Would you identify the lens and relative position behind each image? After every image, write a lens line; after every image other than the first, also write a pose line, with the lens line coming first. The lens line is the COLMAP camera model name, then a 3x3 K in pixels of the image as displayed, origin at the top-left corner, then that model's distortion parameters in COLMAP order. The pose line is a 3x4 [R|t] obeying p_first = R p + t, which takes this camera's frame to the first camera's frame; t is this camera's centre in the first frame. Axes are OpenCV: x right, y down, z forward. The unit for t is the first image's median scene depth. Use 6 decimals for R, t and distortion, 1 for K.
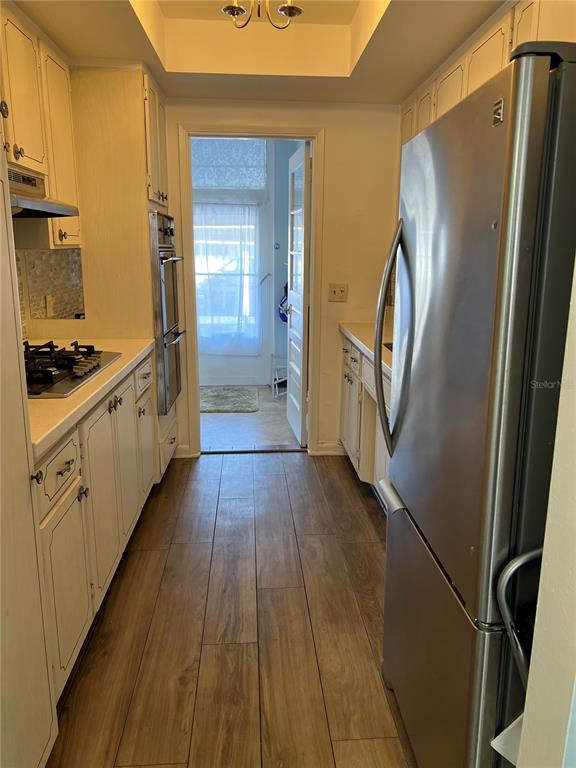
lens RADIAL K [[587.7, 0, 299.6], [0, 587.7, 404.4], [0, 0, 1]] dist [0.047279, -0.059890]
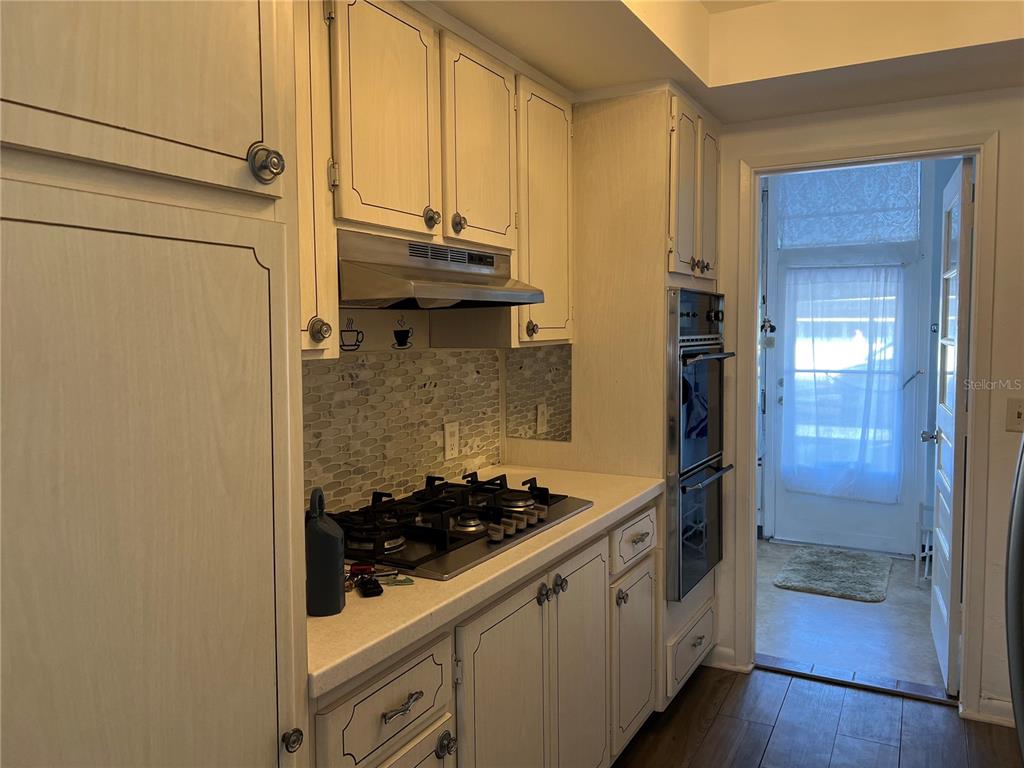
lens RADIAL K [[783.5, 0, 512.0], [0, 783.5, 384.0], [0, 0, 1]] dist [0.047279, -0.059890]
pose [[0.835466, 0.022962, -0.549062, 0.074080], [-0.124095, 0.981202, -0.147792, -0.060643], [0.535347, 0.191611, 0.822611, 0.175674]]
